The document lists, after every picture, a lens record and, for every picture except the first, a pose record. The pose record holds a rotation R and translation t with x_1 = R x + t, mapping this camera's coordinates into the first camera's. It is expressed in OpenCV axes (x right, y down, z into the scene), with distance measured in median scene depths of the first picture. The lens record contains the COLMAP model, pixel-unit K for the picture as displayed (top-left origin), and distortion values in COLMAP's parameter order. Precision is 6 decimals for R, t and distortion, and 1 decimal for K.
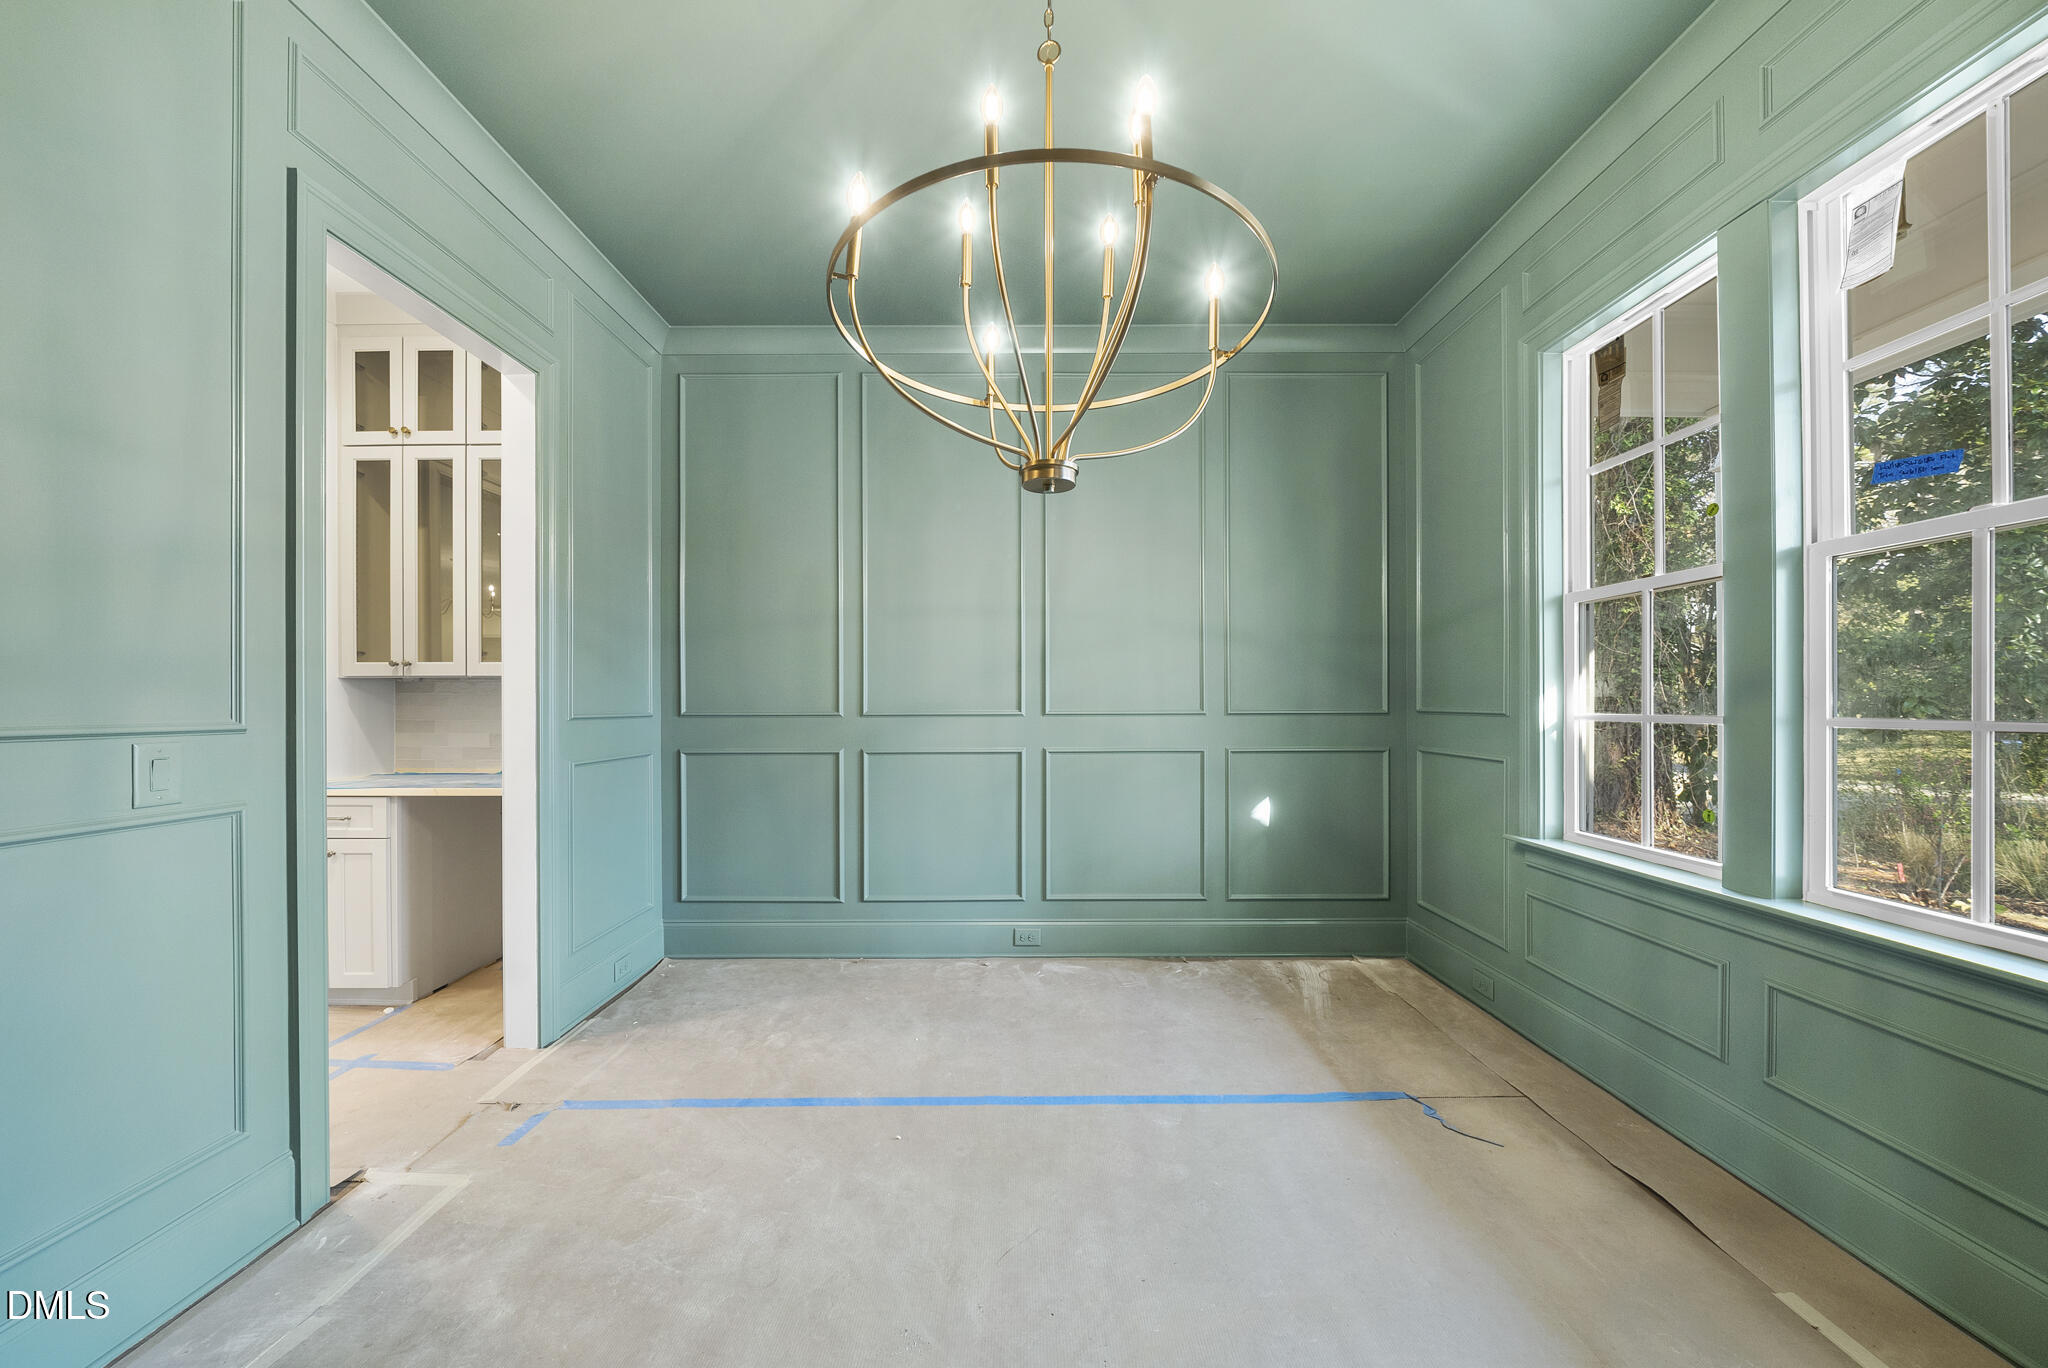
lens RADIAL K [[707.2, 0, 1032.9], [0, 707.2, 697.3], [0, 0, 1]] dist [-0.008396, -0.000119]
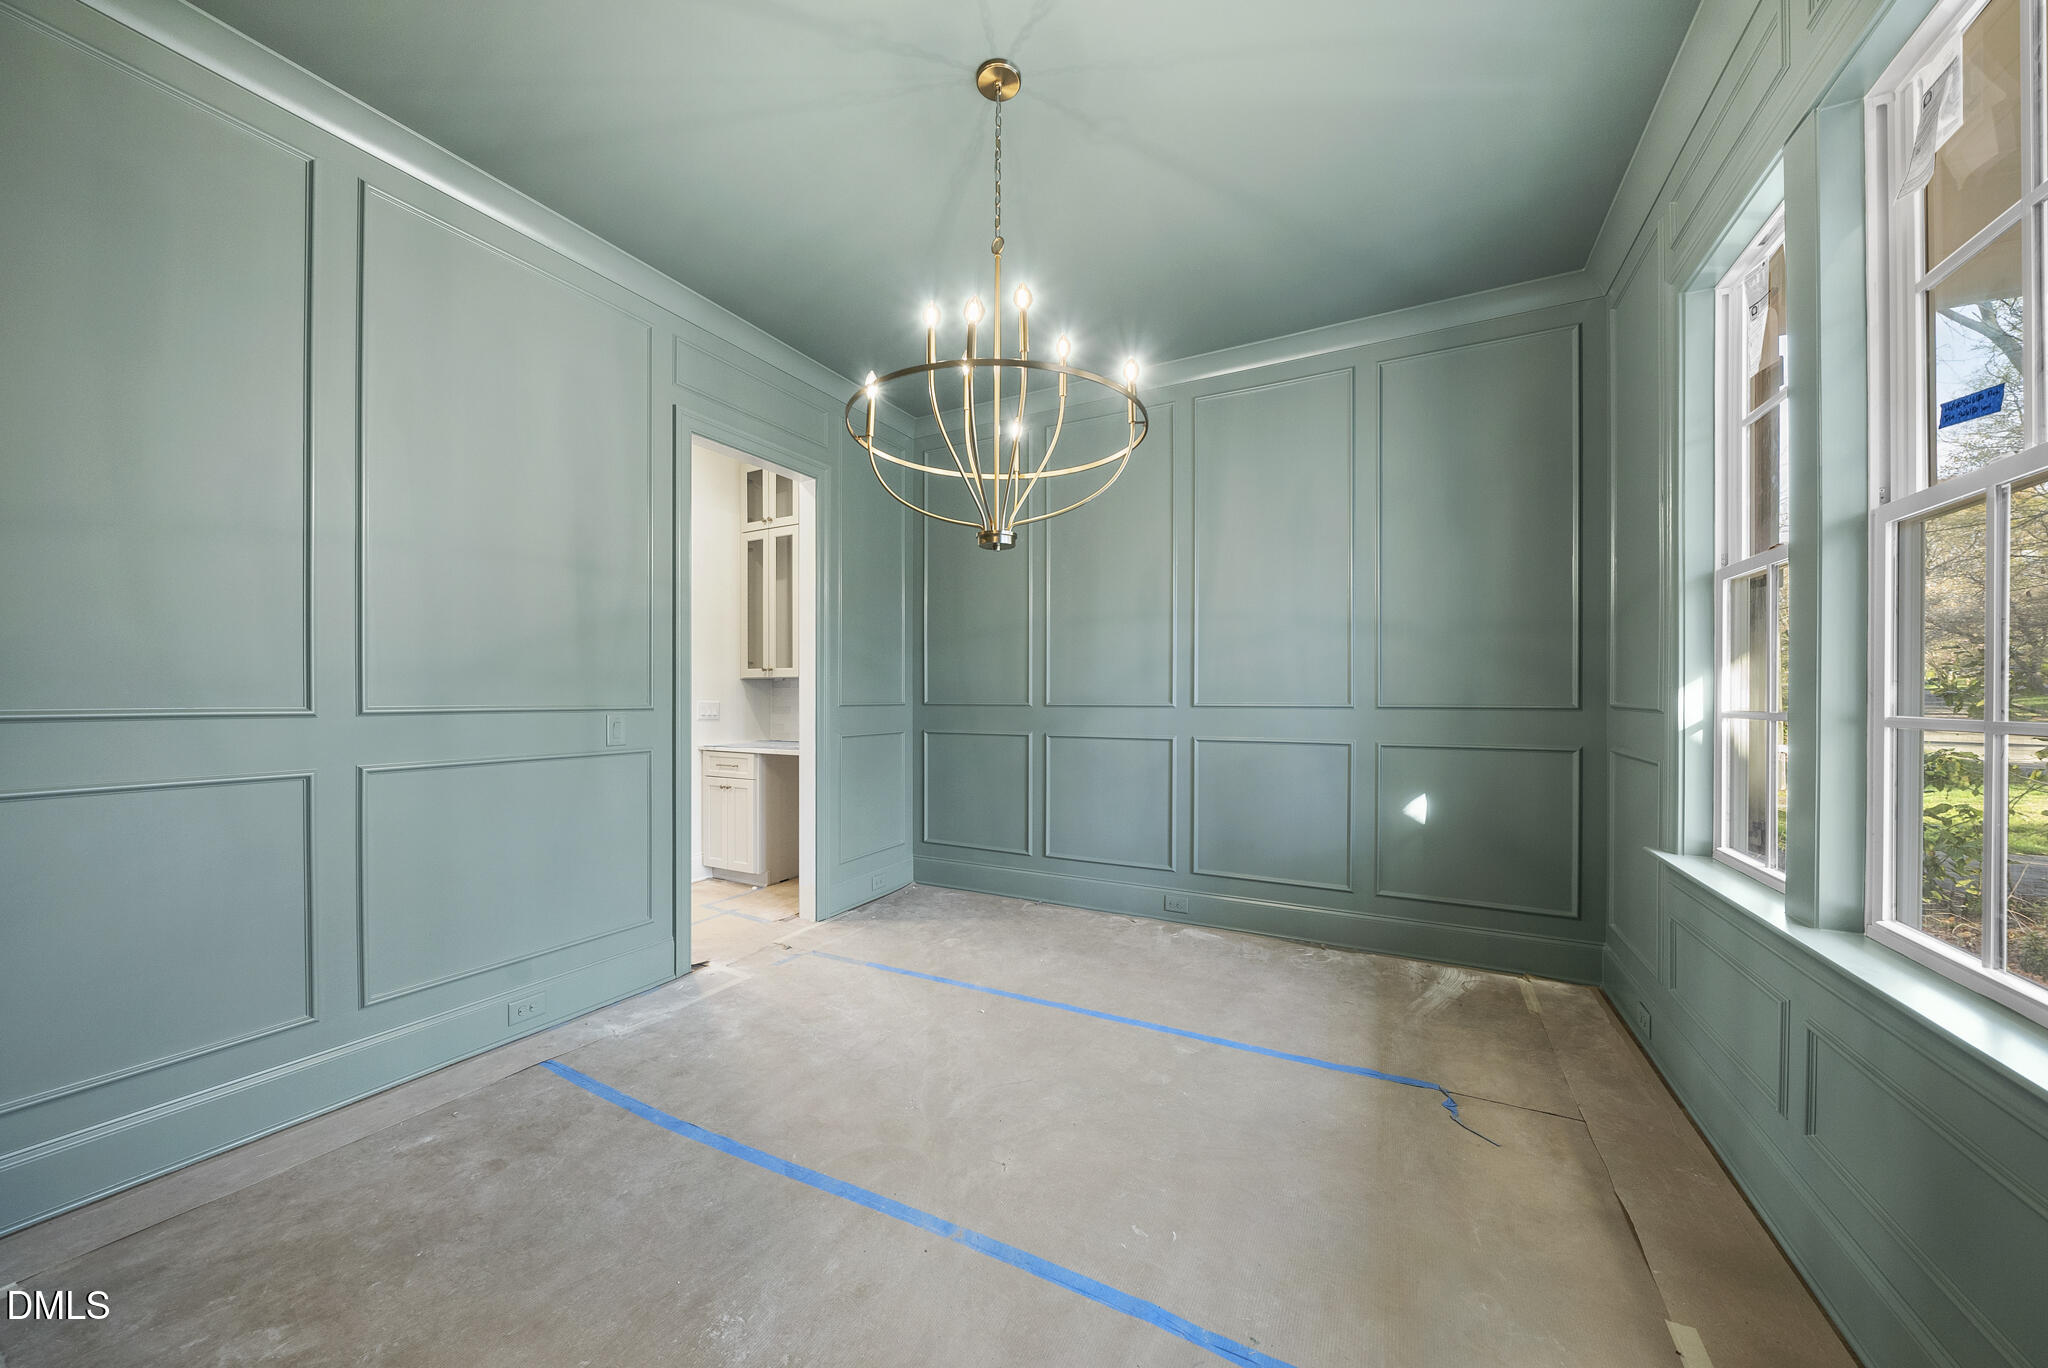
lens RADIAL K [[707.2, 0, 1031.7], [0, 707.2, 688.8], [0, 0, 1]] dist [-0.008396, -0.000119]
pose [[0.886105, -0.001625, -0.463481, 0.375855], [0.001157, 0.999998, -0.001293, -0.002812], [0.463483, 0.000610, 0.886106, -0.125236]]
